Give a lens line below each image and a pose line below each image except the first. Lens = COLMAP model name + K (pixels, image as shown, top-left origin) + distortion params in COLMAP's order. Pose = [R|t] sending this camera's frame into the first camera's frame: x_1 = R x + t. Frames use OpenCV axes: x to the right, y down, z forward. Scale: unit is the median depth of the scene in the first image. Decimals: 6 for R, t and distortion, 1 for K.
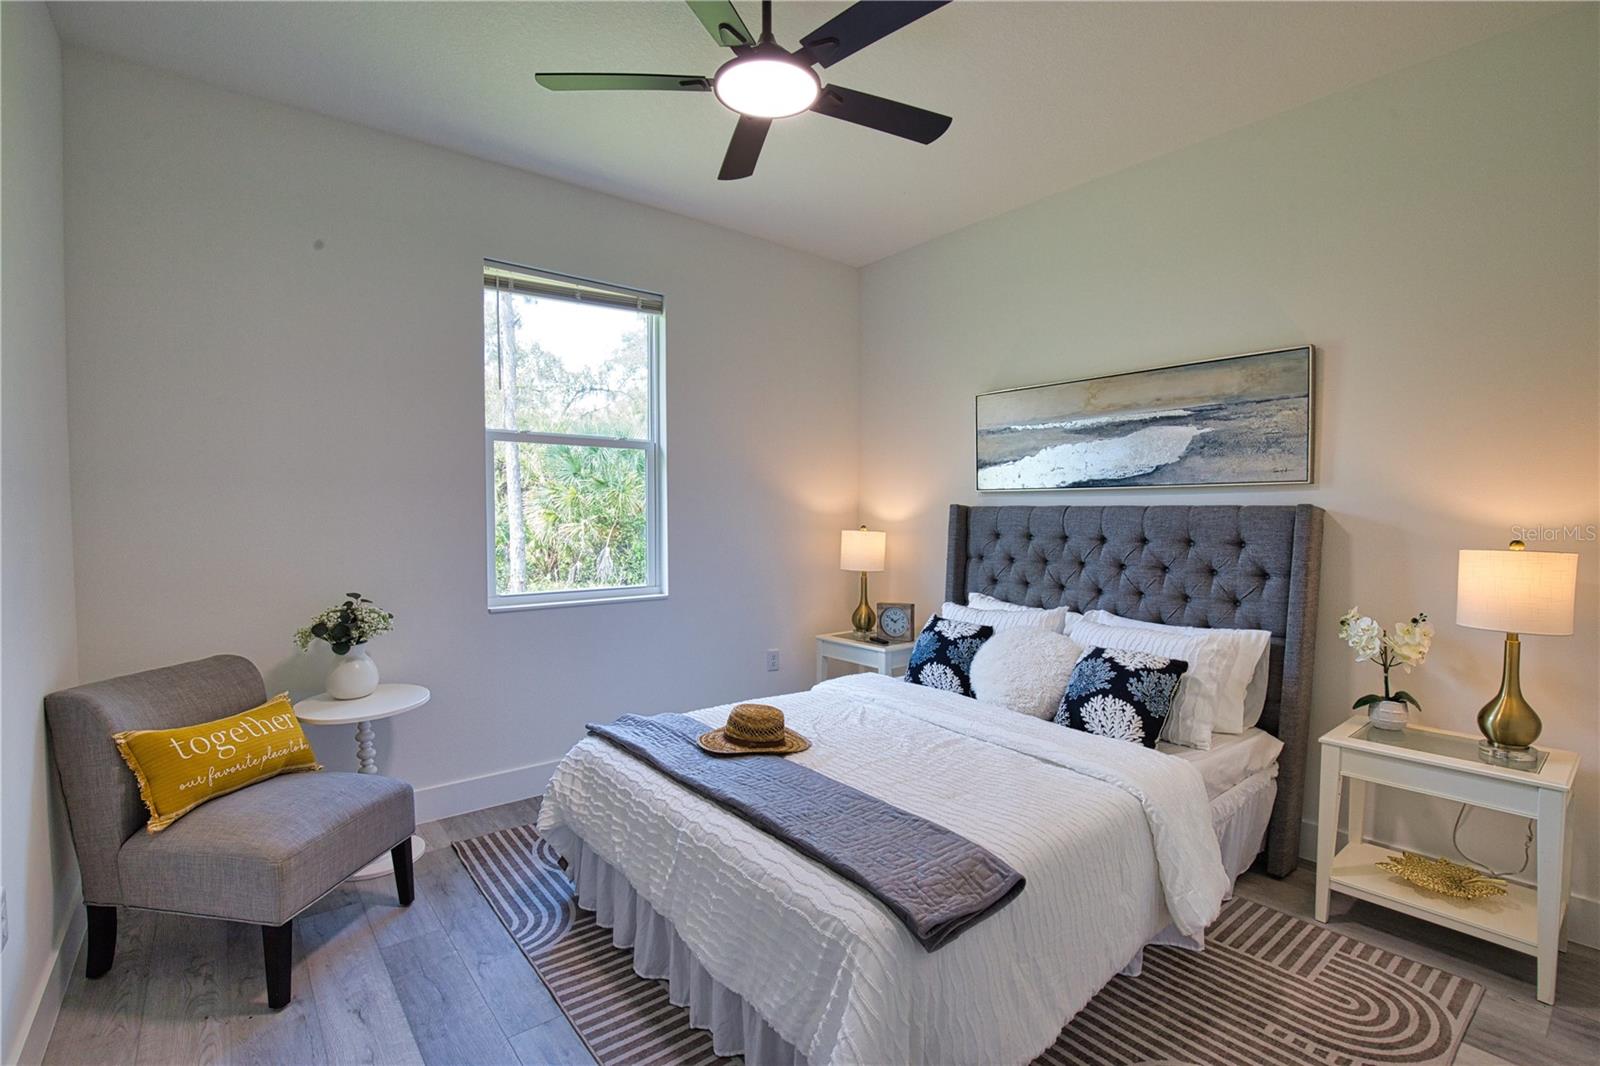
lens RADIAL K [[732.2, 0, 805.9], [0, 732.2, 539.0], [0, 0, 1]] dist [-0.037647, 0.008300]
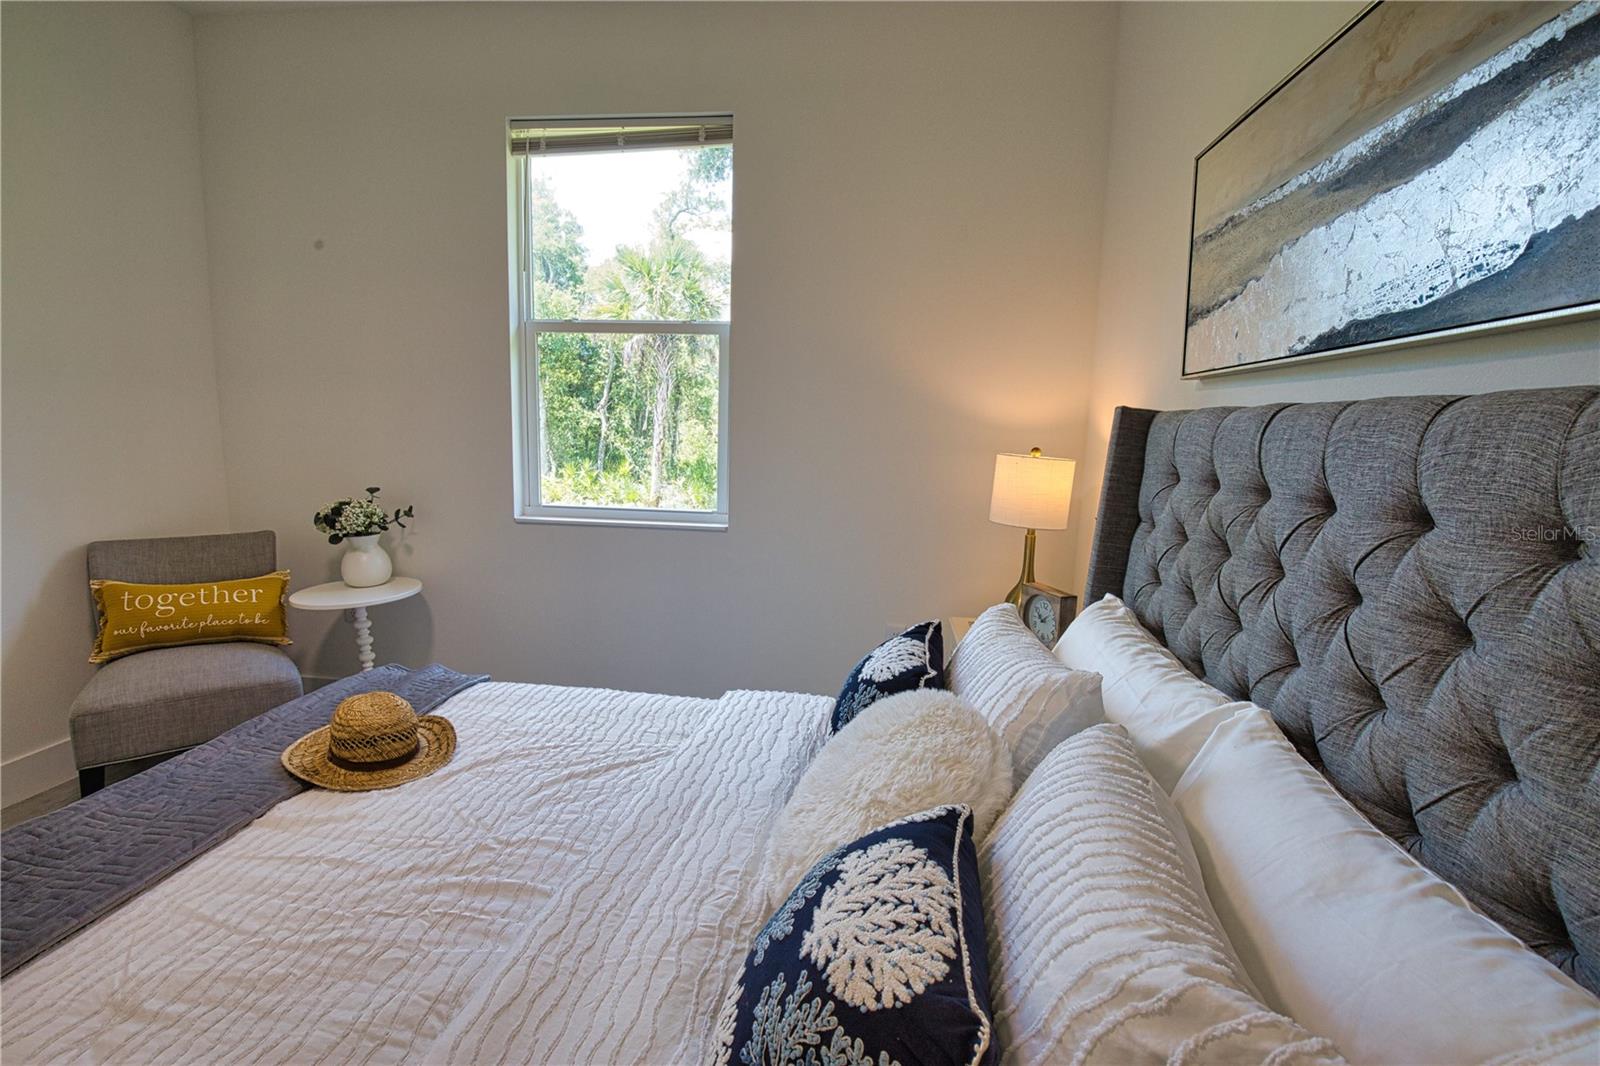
lens RADIAL K [[732.2, 0, 805.9], [0, 732.2, 539.0], [0, 0, 1]] dist [-0.037647, 0.008300]
pose [[0.704231, 0.124348, -0.698996, 0.466347], [-0.052631, 0.990977, 0.123265, -0.010990], [0.708017, -0.050018, 0.704422, 0.600338]]
